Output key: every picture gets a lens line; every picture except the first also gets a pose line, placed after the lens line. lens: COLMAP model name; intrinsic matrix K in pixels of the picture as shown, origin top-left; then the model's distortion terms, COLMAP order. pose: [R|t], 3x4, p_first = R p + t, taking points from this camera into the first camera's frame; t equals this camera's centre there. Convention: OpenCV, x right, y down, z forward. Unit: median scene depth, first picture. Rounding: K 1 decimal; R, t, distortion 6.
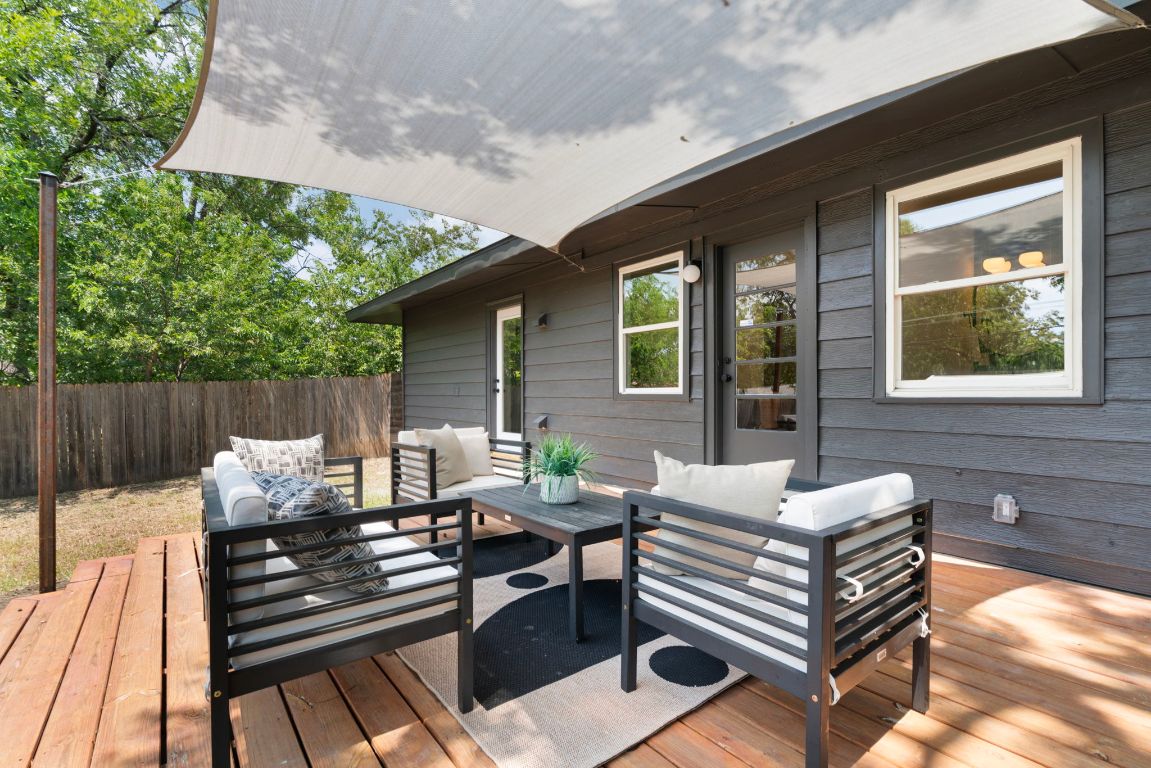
lens RADIAL K [[518.2, 0, 577.8], [0, 518.2, 388.4], [0, 0, 1]] dist [-0.002546, -0.000440]
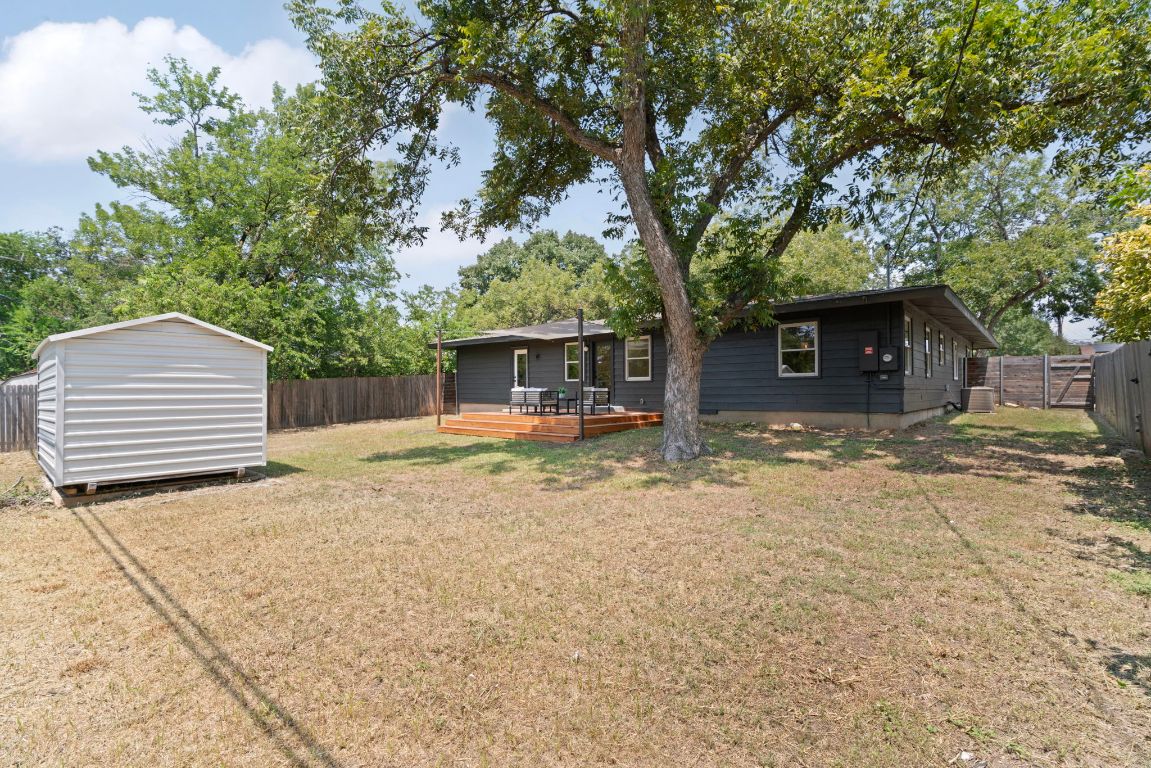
lens RADIAL K [[518.2, 0, 577.8], [0, 518.2, 388.4], [0, 0, 1]] dist [-0.002546, -0.000440]
pose [[0.983800, -0.002211, 0.179256, -0.442285], [0.000923, 0.999973, 0.007268, 0.033085], [-0.179267, -0.006985, 0.983776, -2.305328]]
